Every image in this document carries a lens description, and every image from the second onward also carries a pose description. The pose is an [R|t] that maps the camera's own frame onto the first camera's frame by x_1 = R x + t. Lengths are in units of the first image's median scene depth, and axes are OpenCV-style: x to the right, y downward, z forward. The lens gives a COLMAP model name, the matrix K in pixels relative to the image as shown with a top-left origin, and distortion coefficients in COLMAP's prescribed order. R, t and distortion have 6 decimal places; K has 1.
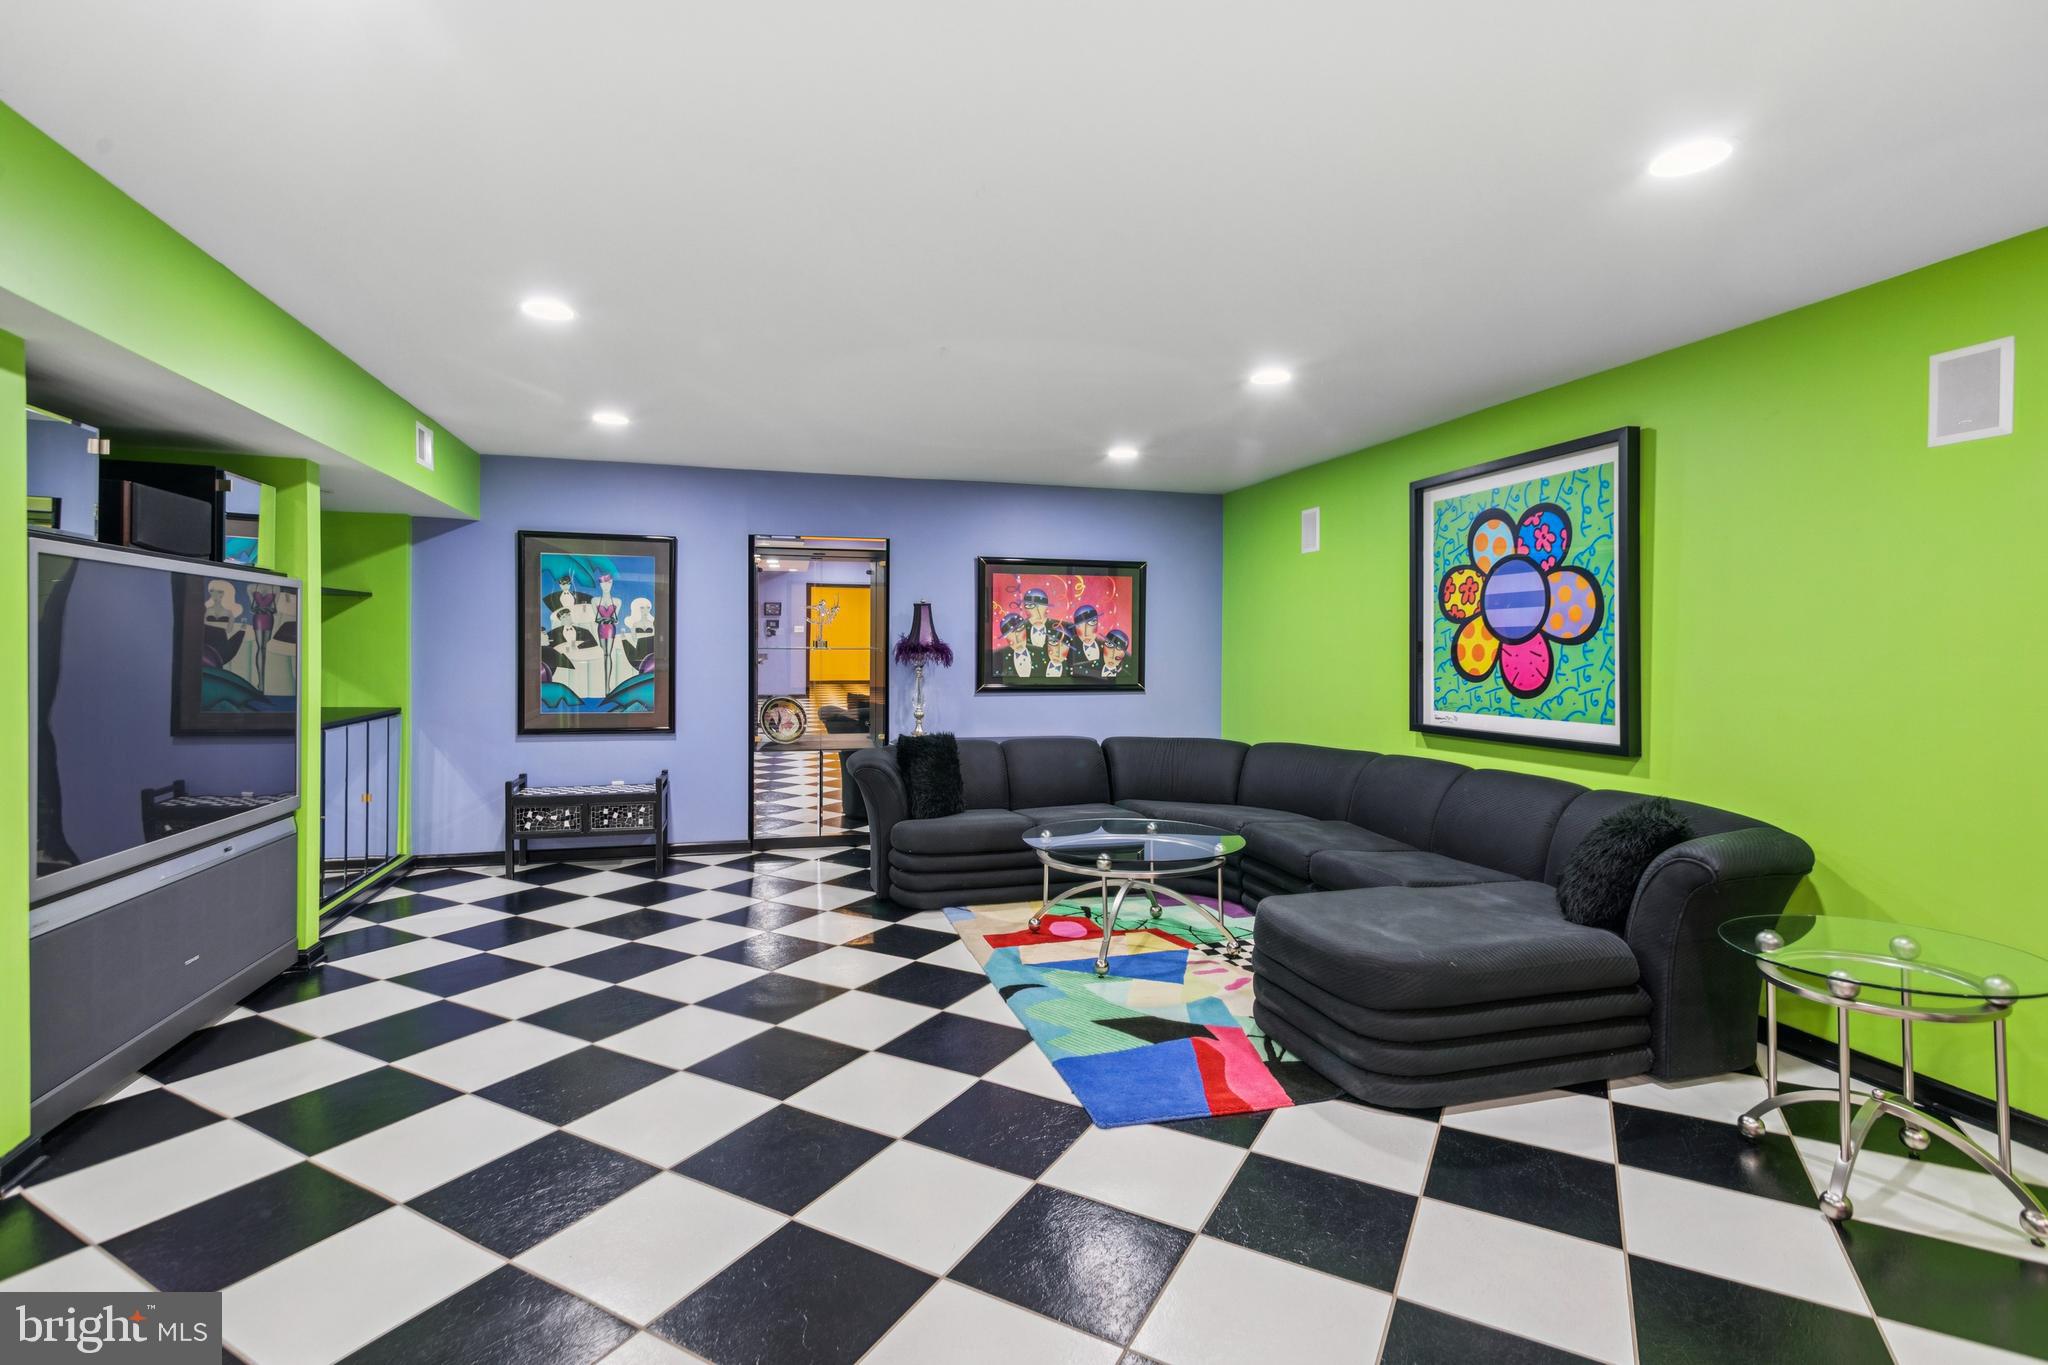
lens RADIAL K [[983.9, 0, 1020.5], [0, 983.9, 661.6], [0, 0, 1]] dist [0.019164, -0.005123]
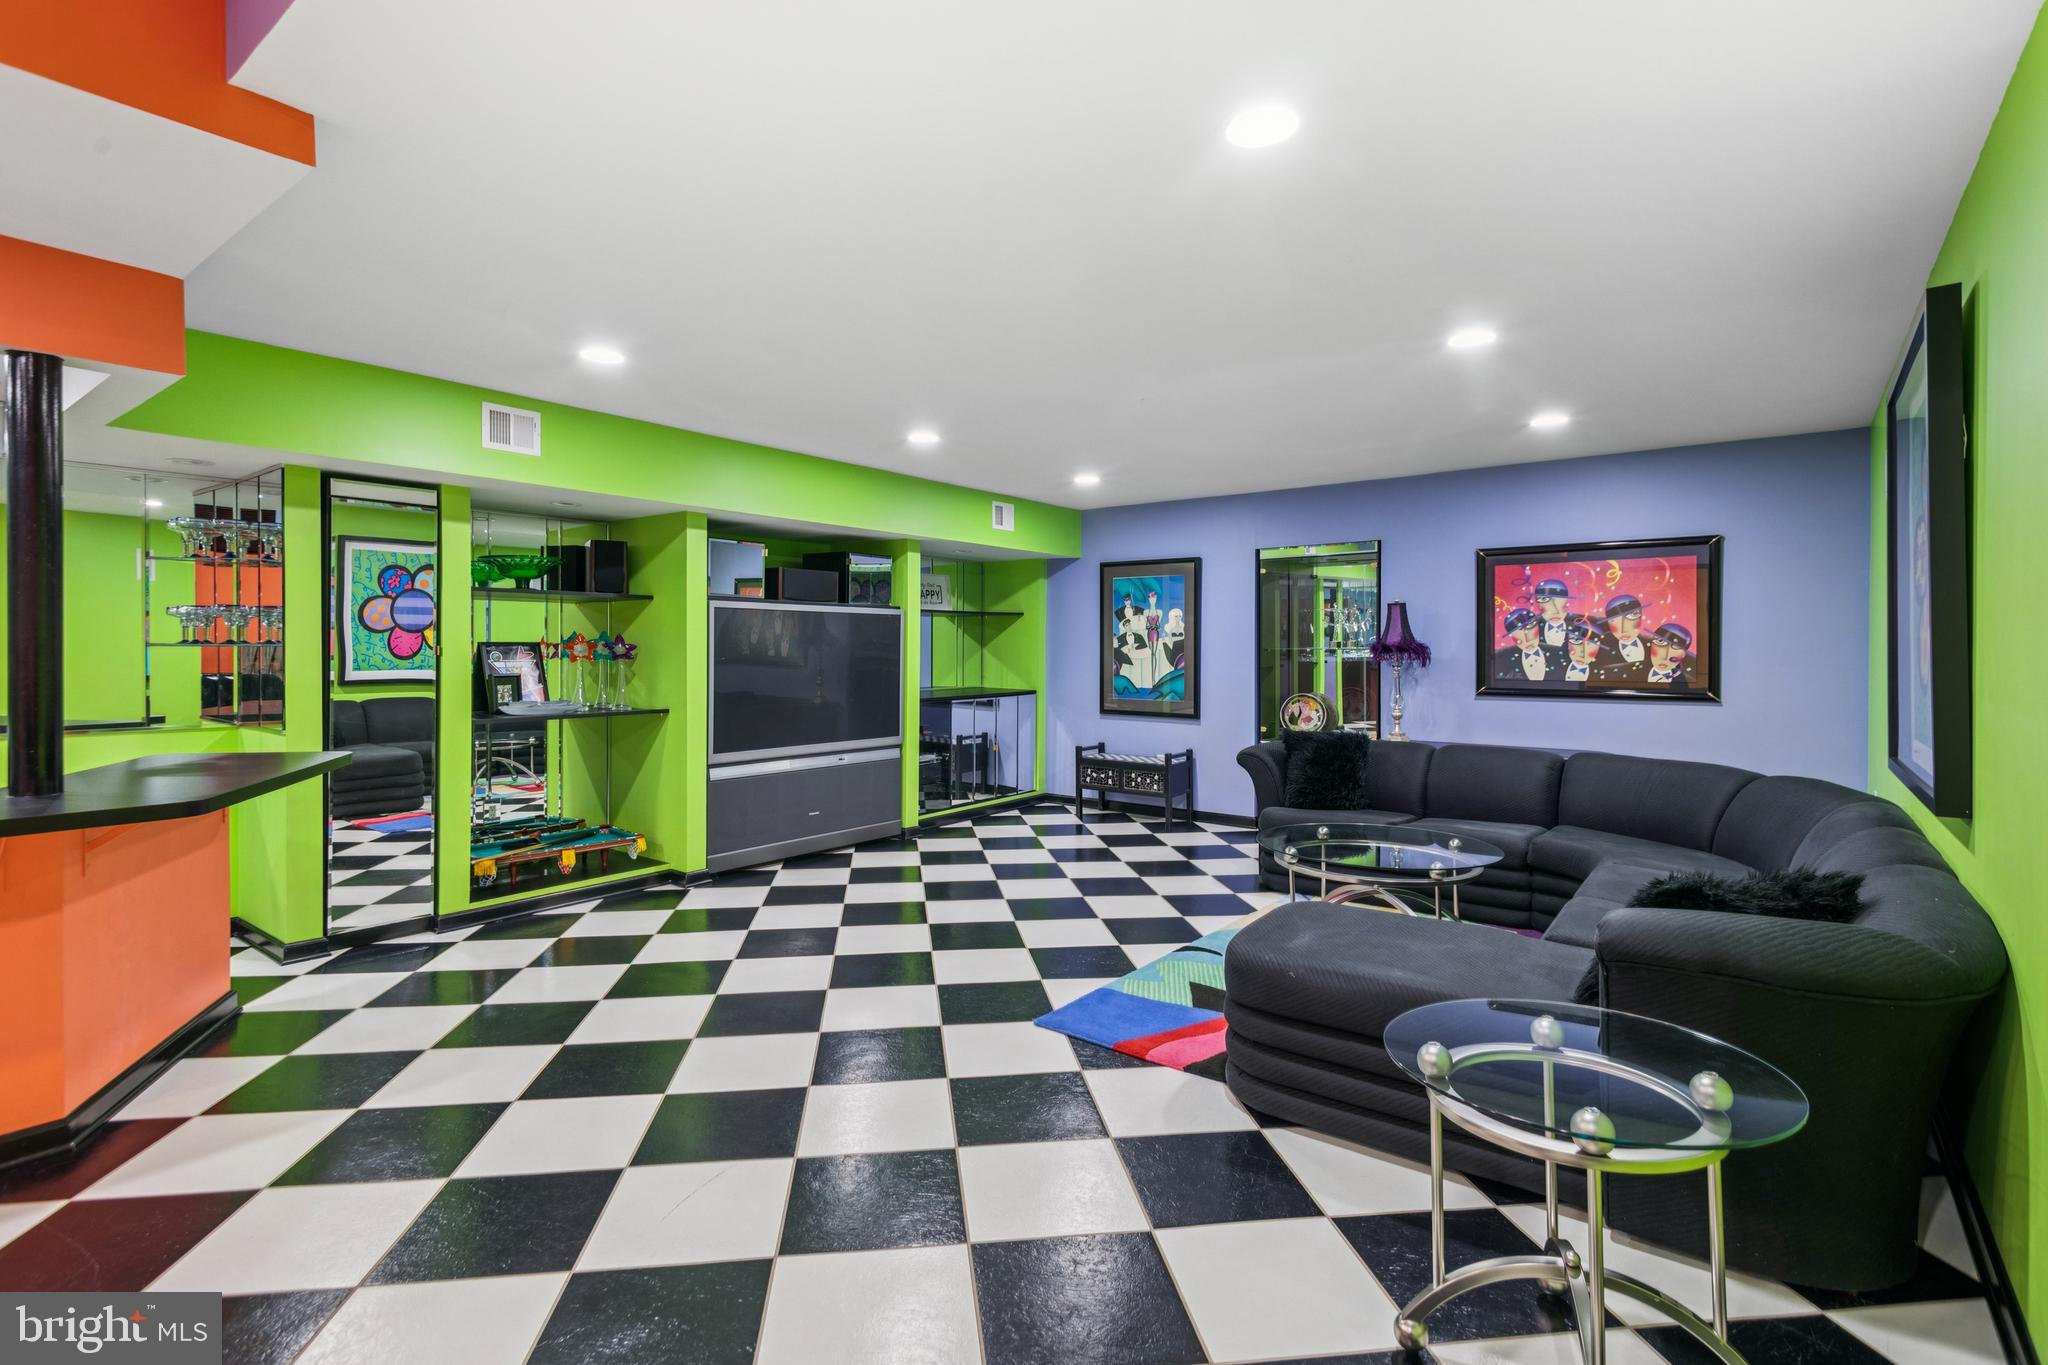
lens RADIAL K [[983.9, 0, 1024.2], [0, 983.9, 670.5], [0, 0, 1]] dist [0.019164, -0.005123]
pose [[0.600251, 0.013539, -0.799697, 0.486771], [-0.007989, 0.999908, 0.010932, 0.001193], [0.799772, -0.000173, 0.600304, 0.104107]]
